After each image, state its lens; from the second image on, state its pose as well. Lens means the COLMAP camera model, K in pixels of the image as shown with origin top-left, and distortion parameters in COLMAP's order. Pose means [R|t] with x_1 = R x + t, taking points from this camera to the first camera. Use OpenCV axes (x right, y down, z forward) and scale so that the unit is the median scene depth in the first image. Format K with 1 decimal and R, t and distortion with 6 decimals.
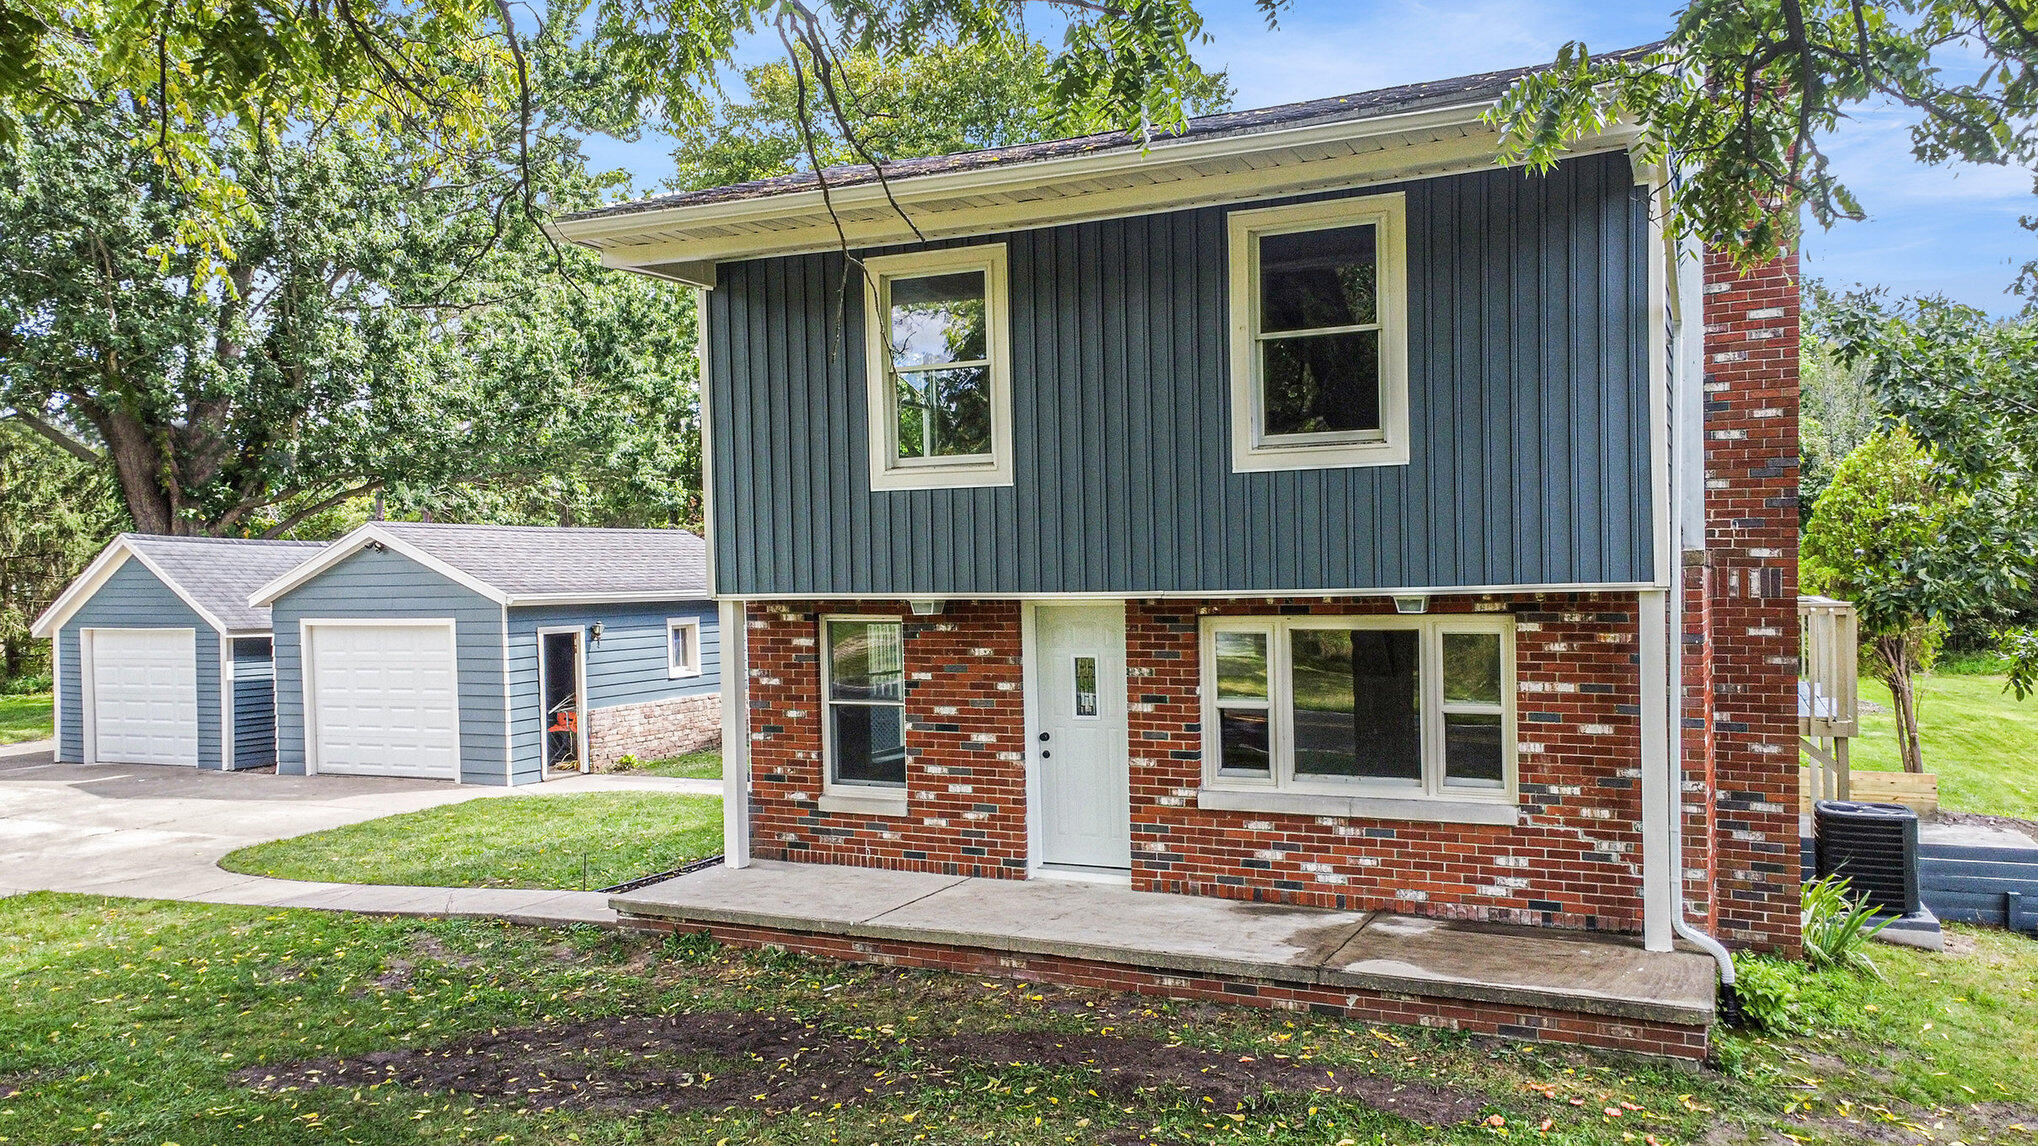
lens RADIAL K [[1529.0, 0, 1019.0], [0, 1529.0, 573.0], [0, 0, 1]] dist [0.004809, 0.010286]
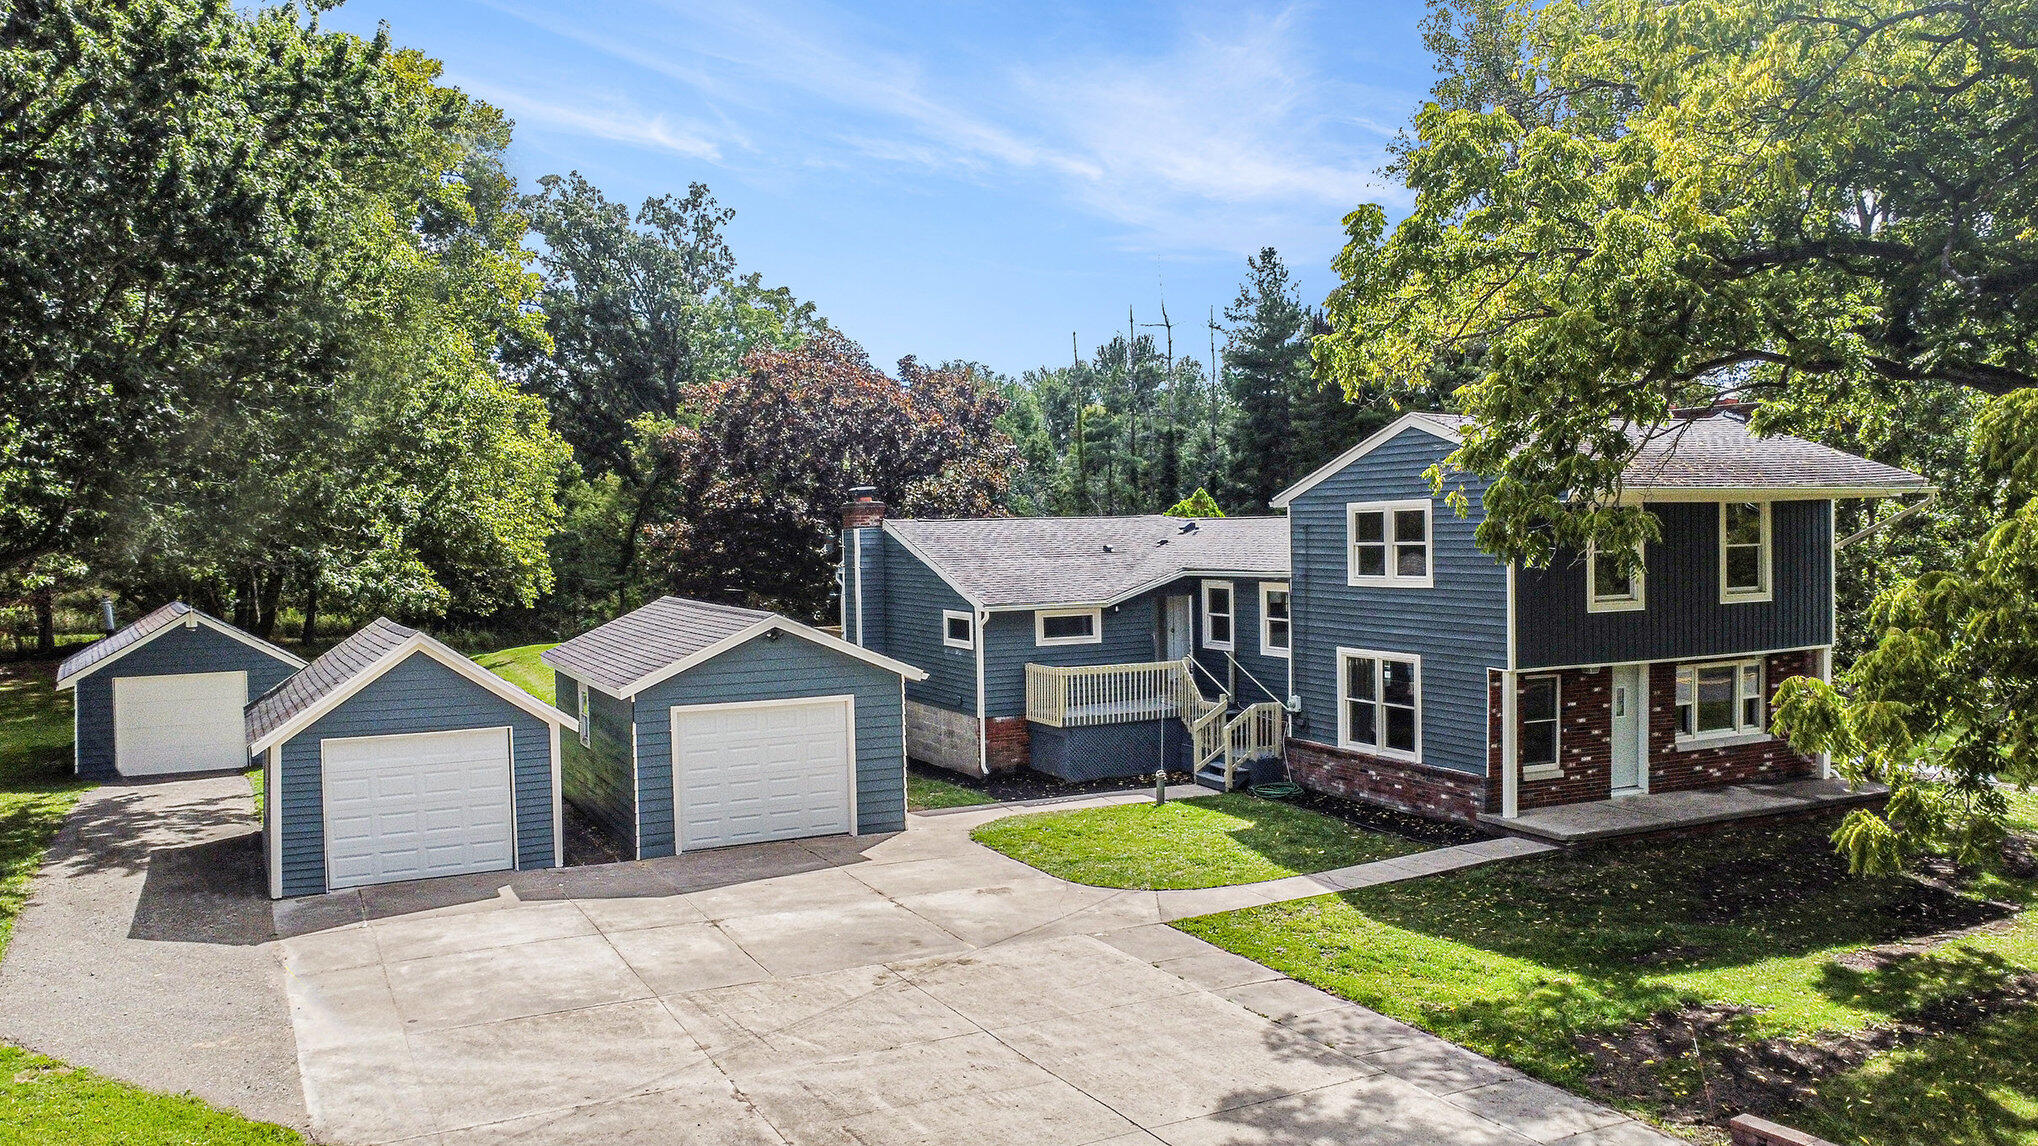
lens RADIAL K [[1529.0, 0, 1019.0], [0, 1529.0, 573.0], [0, 0, 1]] dist [0.004809, 0.010286]
pose [[0.634142, -0.026034, 0.772778, -2.060966], [0.000969, 0.999459, 0.032876, -0.168043], [-0.773216, -0.020100, 0.633824, 0.319395]]
